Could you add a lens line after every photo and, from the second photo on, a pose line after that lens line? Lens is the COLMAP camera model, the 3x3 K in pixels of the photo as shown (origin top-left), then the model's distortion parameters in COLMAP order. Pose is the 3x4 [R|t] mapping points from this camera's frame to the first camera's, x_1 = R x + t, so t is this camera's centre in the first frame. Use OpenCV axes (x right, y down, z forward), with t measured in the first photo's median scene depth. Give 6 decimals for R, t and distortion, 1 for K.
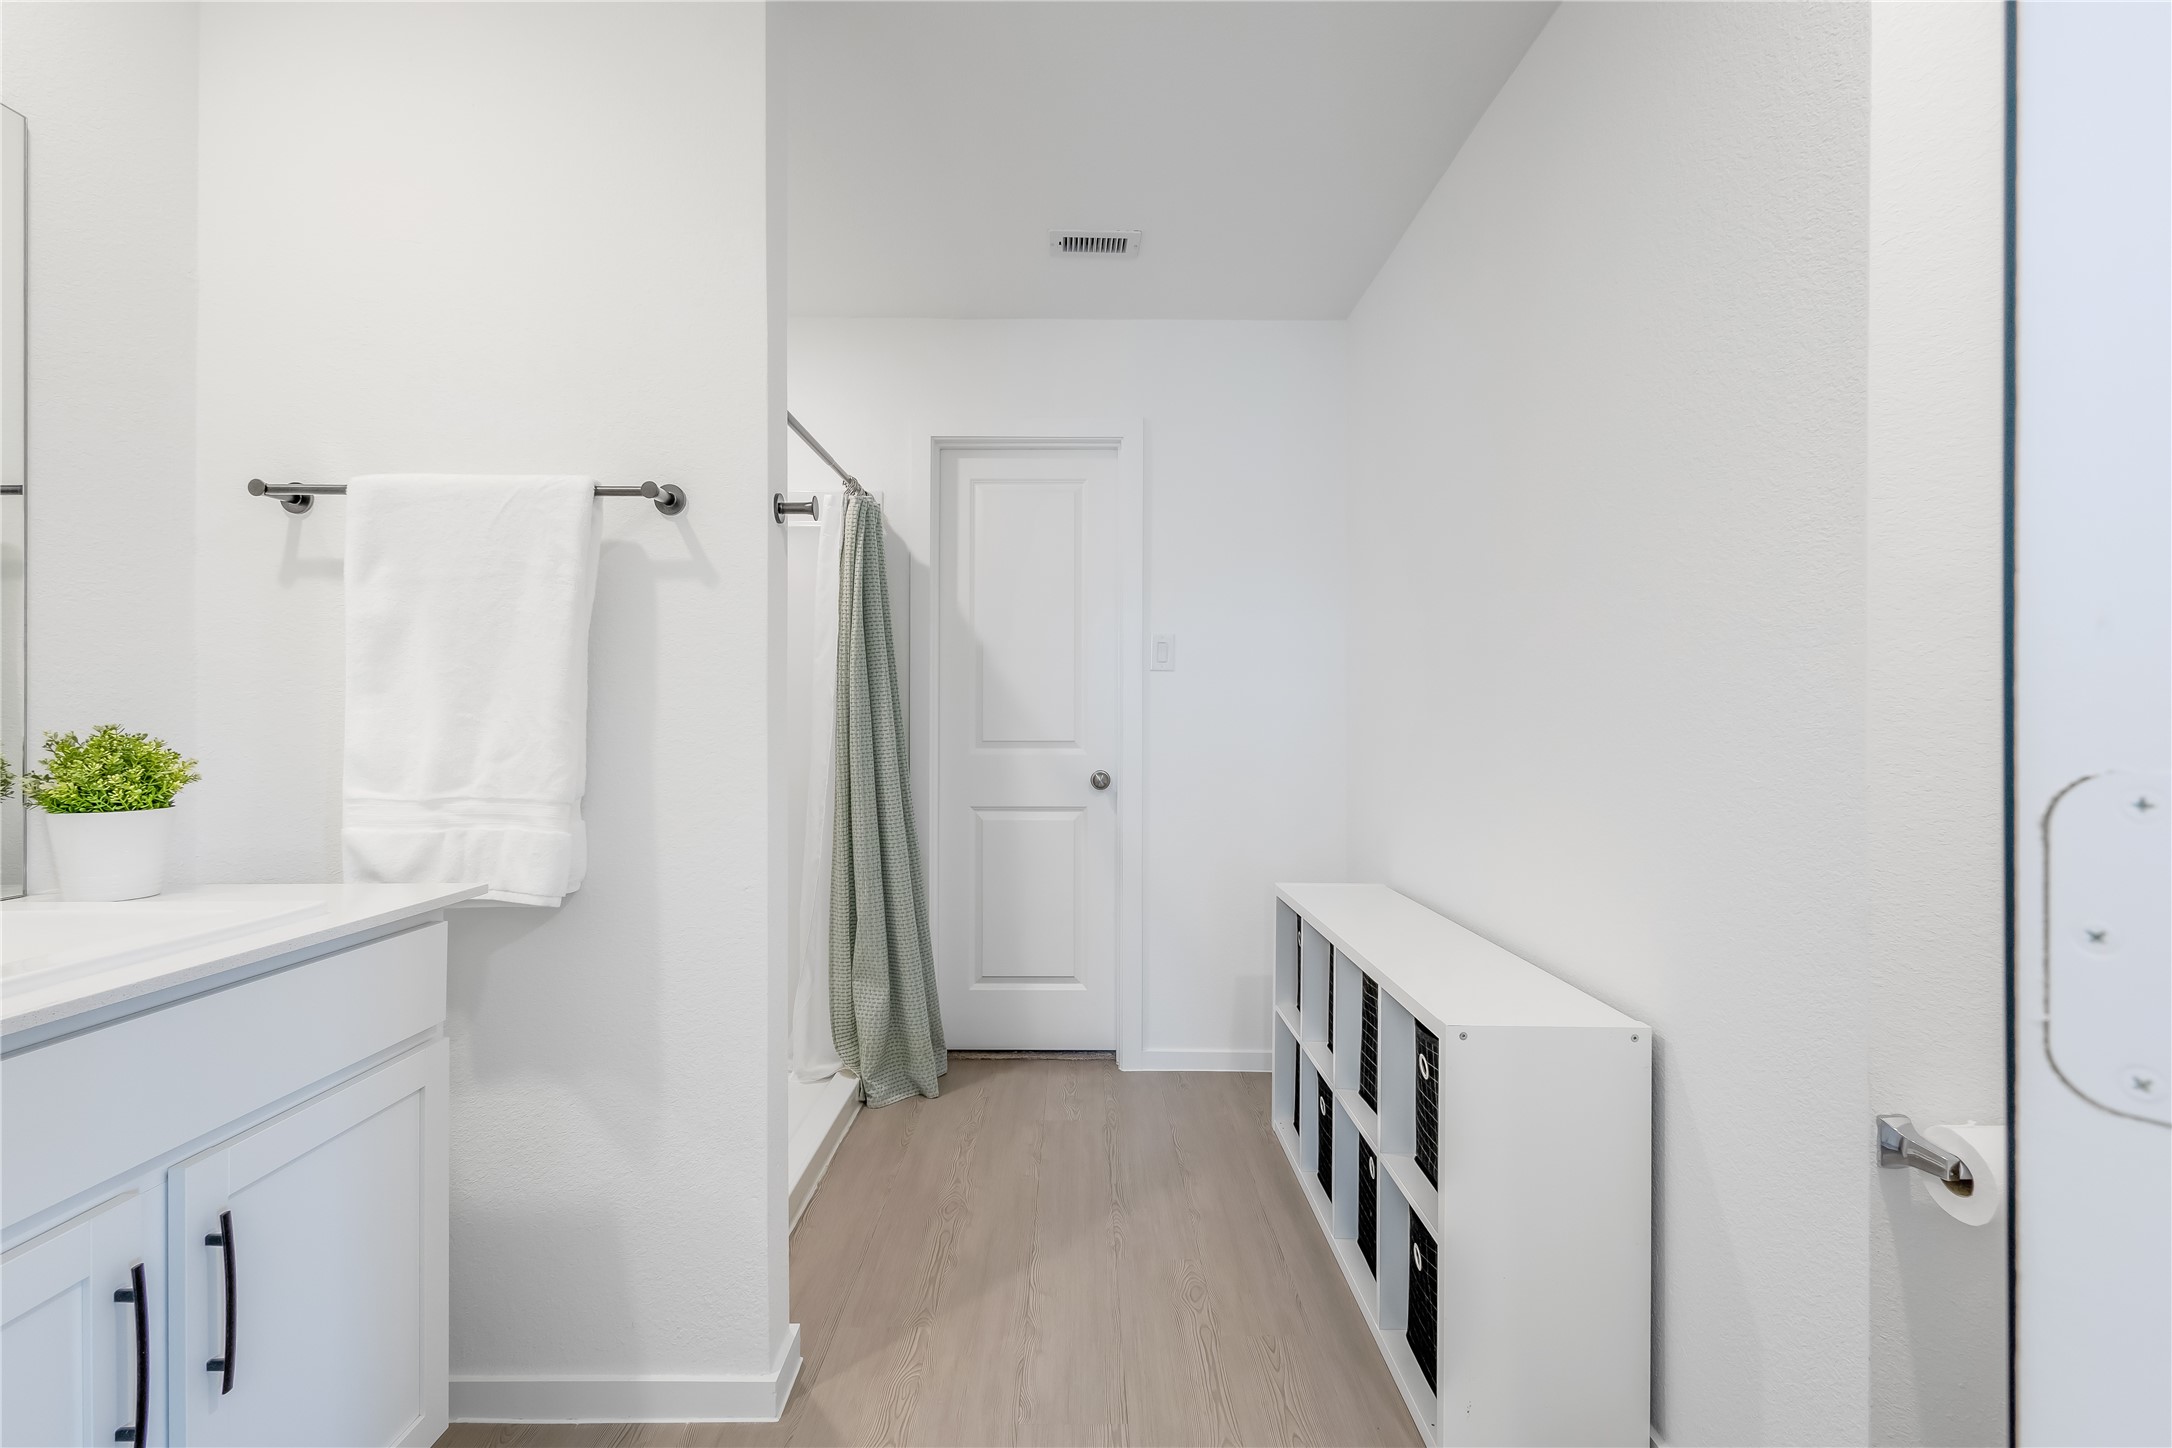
lens RADIAL K [[1006.6, 0, 1087.6], [0, 1006.6, 715.8], [0, 0, 1]] dist [0.004268, 0.000487]
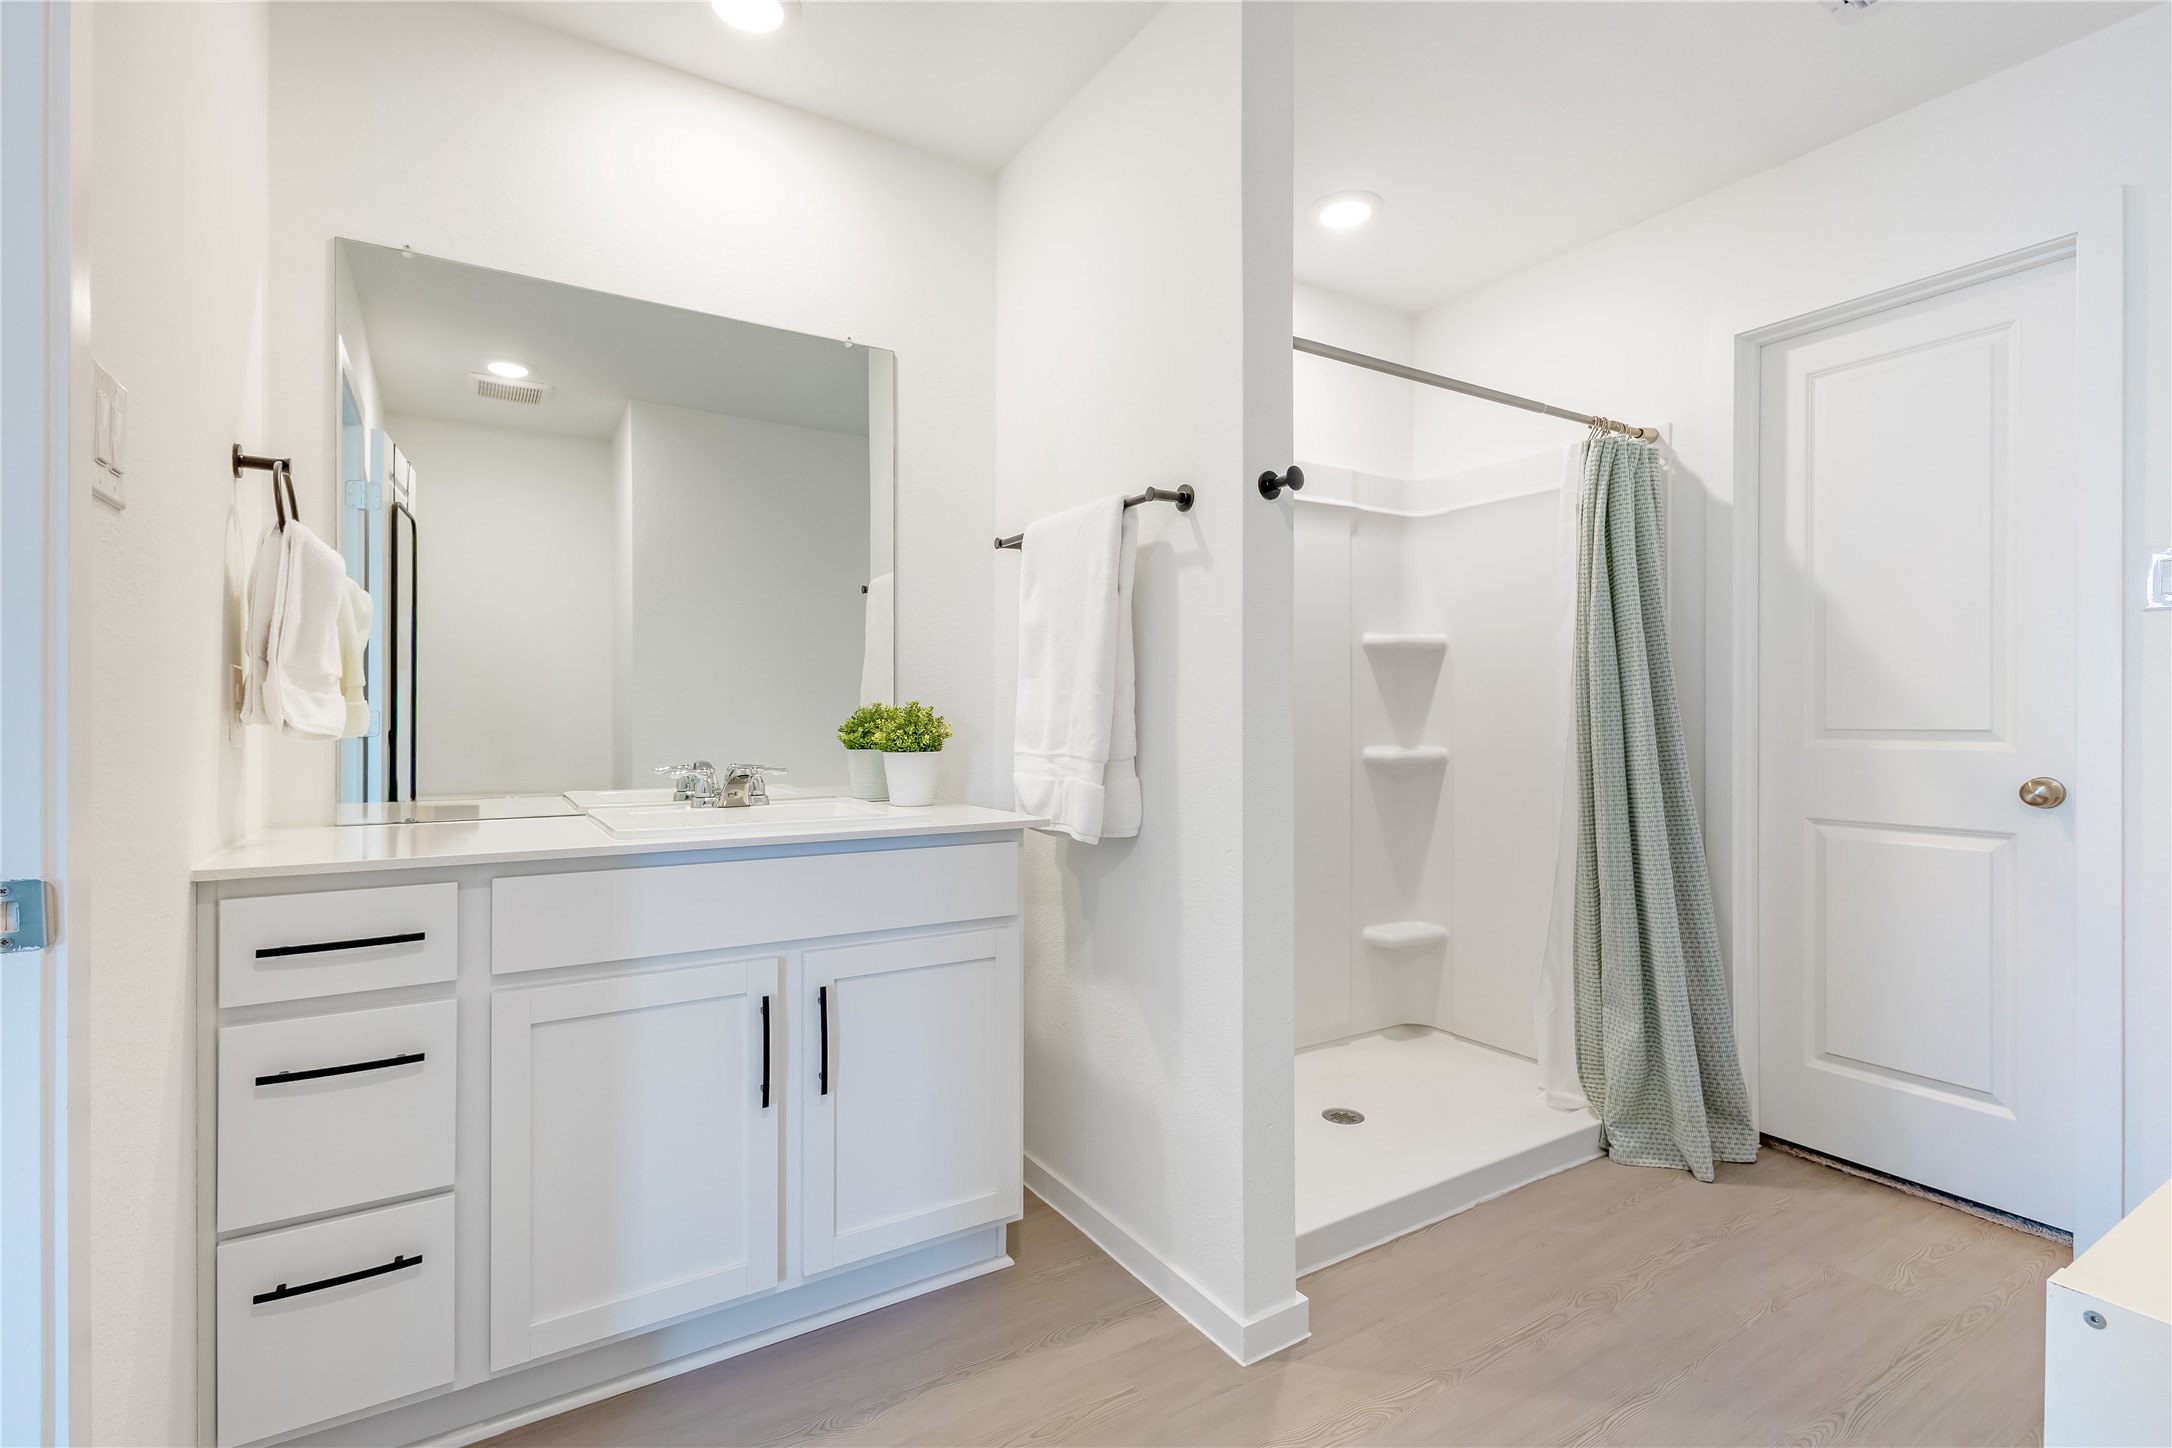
lens RADIAL K [[1006.6, 0, 1077.9], [0, 1006.6, 717.8], [0, 0, 1]] dist [0.004268, 0.000487]
pose [[0.508352, -0.001739, -0.861148, 0.285146], [0.002581, 0.999997, -0.000496, 0.018114], [0.861145, -0.001970, 0.508355, 0.186096]]
